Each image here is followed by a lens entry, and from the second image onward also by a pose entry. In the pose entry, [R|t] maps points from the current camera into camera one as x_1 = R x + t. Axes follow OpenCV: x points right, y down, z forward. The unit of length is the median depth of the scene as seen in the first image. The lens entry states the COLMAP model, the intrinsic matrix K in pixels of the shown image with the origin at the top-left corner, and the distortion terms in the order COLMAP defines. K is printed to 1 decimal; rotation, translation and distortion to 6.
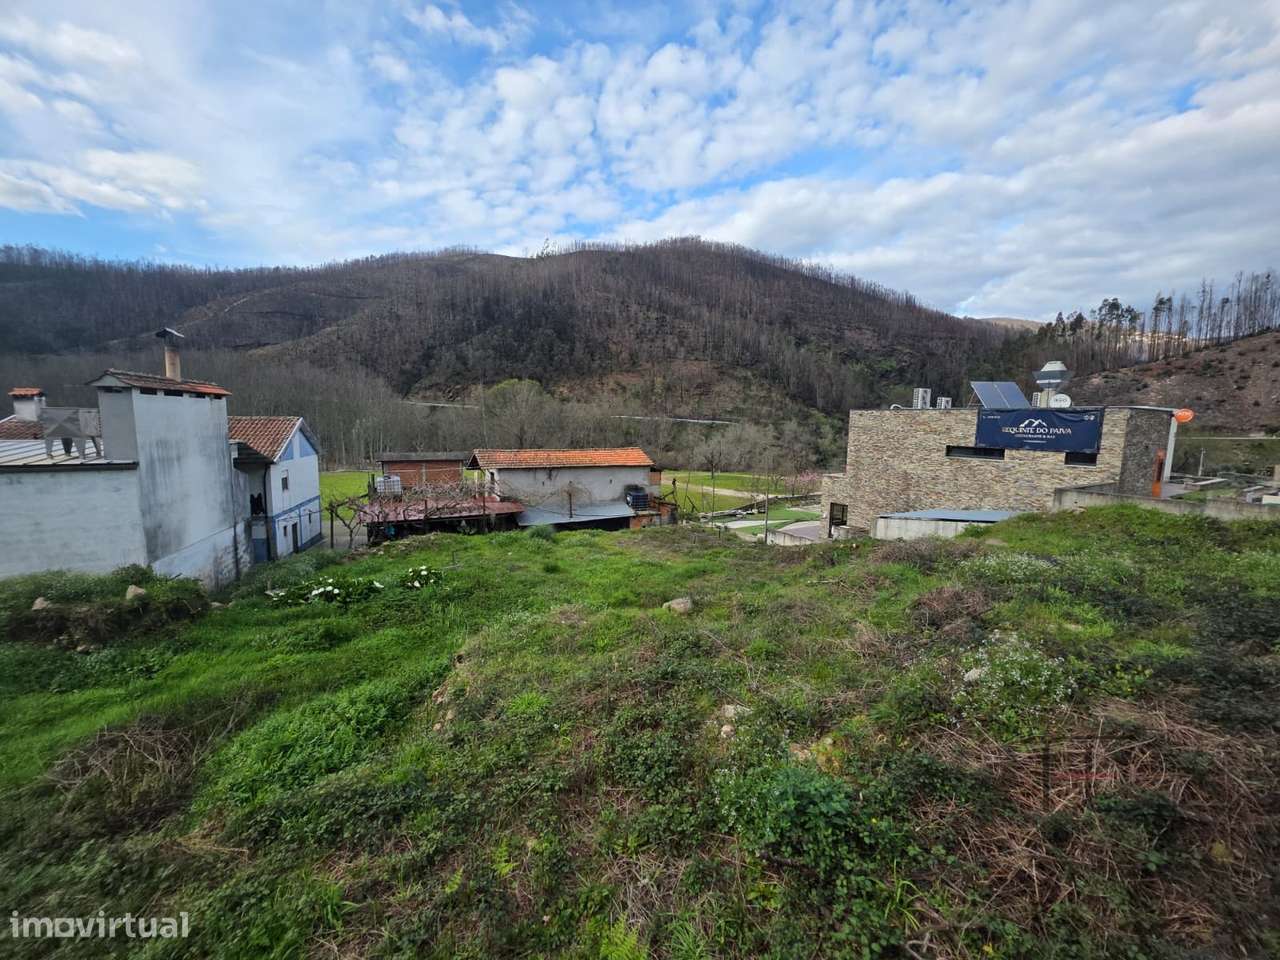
lens RADIAL K [[509.0, 0, 642.4], [0, 509.0, 478.6], [0, 0, 1]] dist [0.001583, 0.000173]
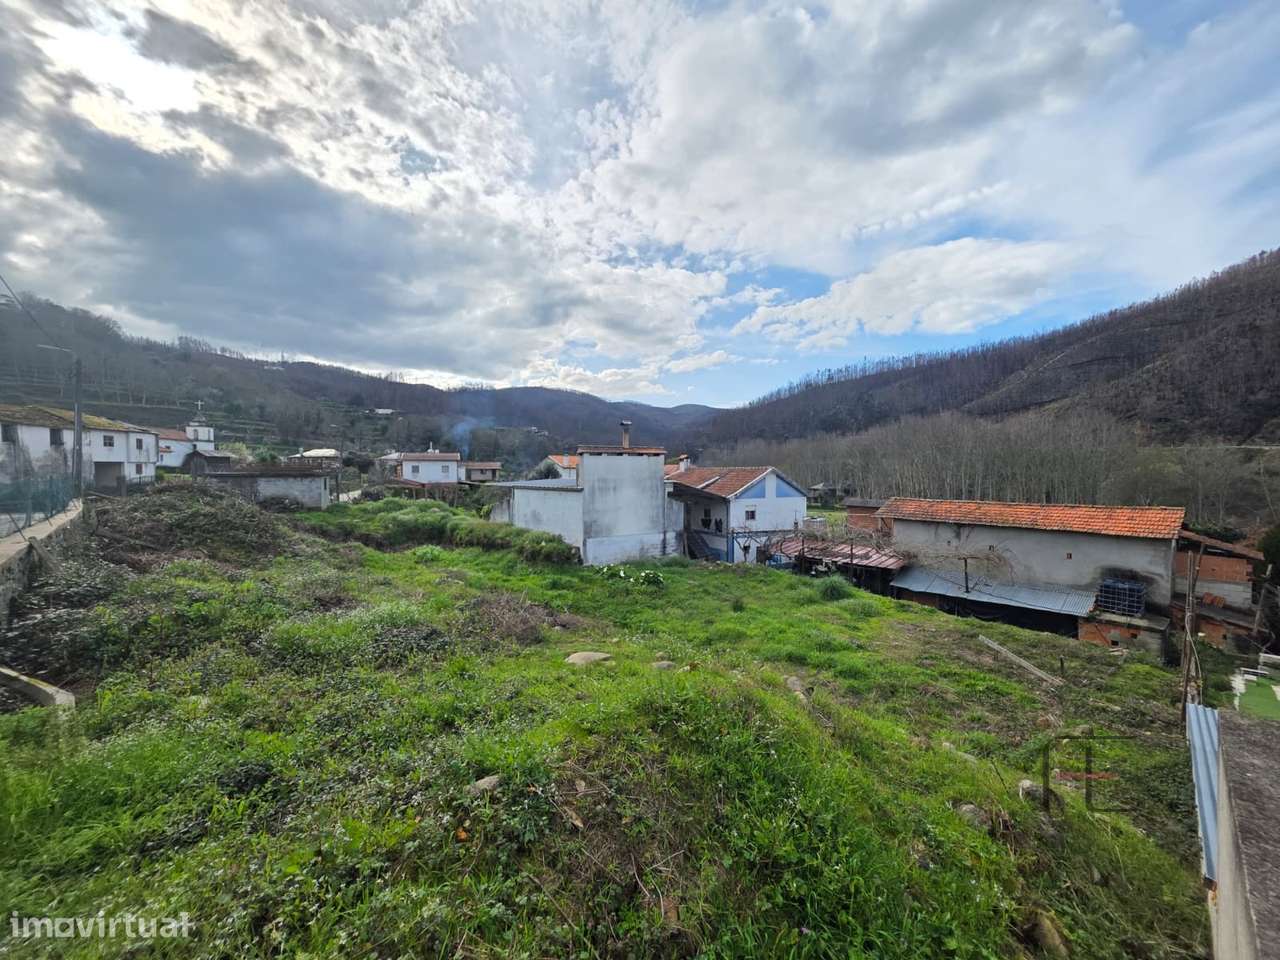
lens RADIAL K [[510.1, 0, 642.7], [0, 510.1, 480.1], [0, 0, 1]] dist [0.001548, 0.000649]
pose [[0.194839, 0.000927, -0.980835, 0.458139], [-0.104107, 0.994370, -0.019741, -0.020792], [0.975295, 0.105958, 0.193839, 0.345368]]
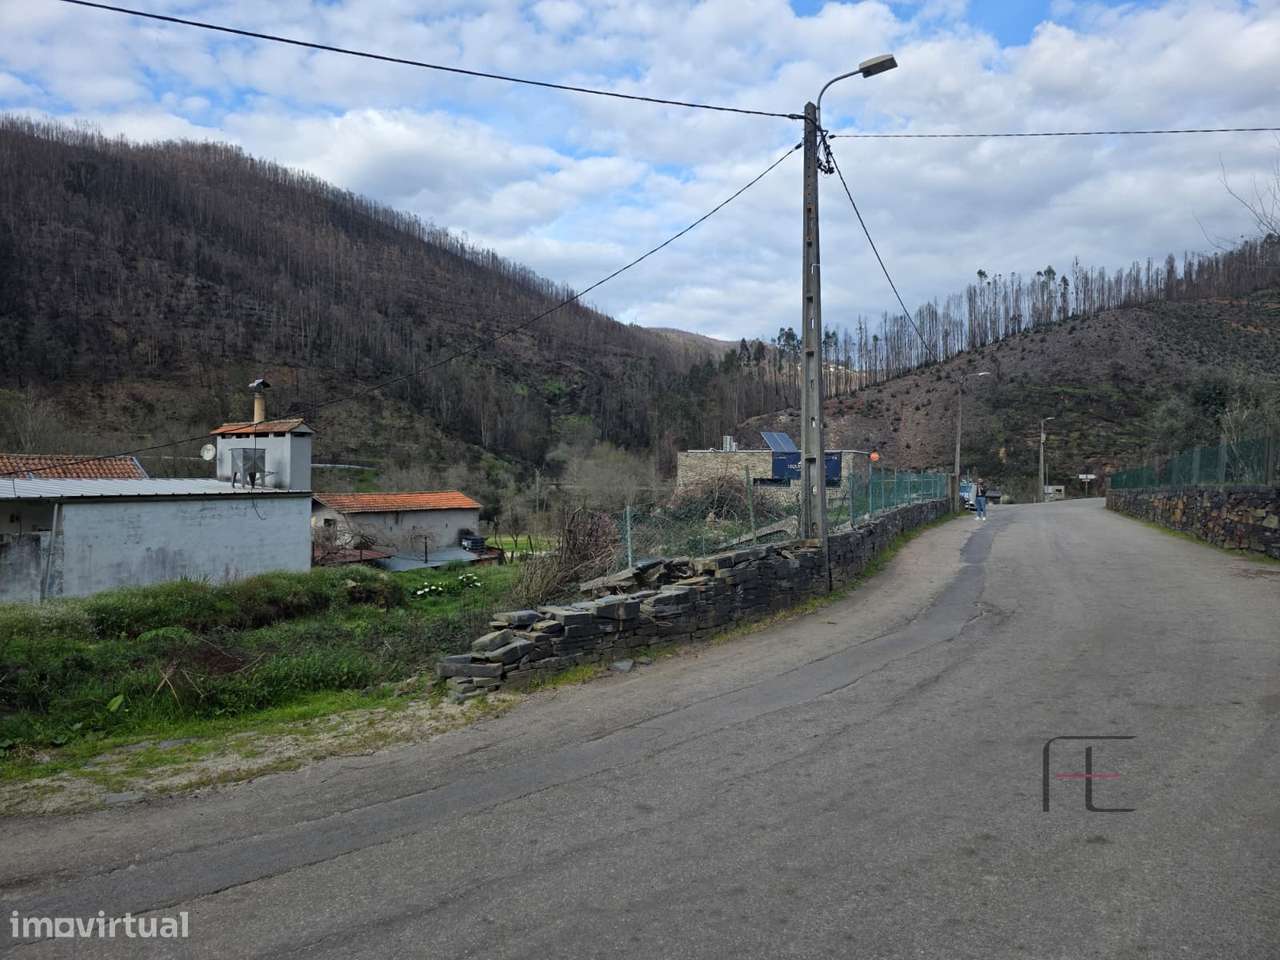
lens RADIAL K [[850.2, 0, 640.0], [0, 850.2, 480.0], [0, 0, 1]] dist [0.058830, -0.002266]
pose [[0.843020, -0.012133, 0.537745, -0.600776], [0.063400, 0.995018, -0.076942, 0.064614], [-0.534133, 0.098956, 0.839589, -0.509604]]
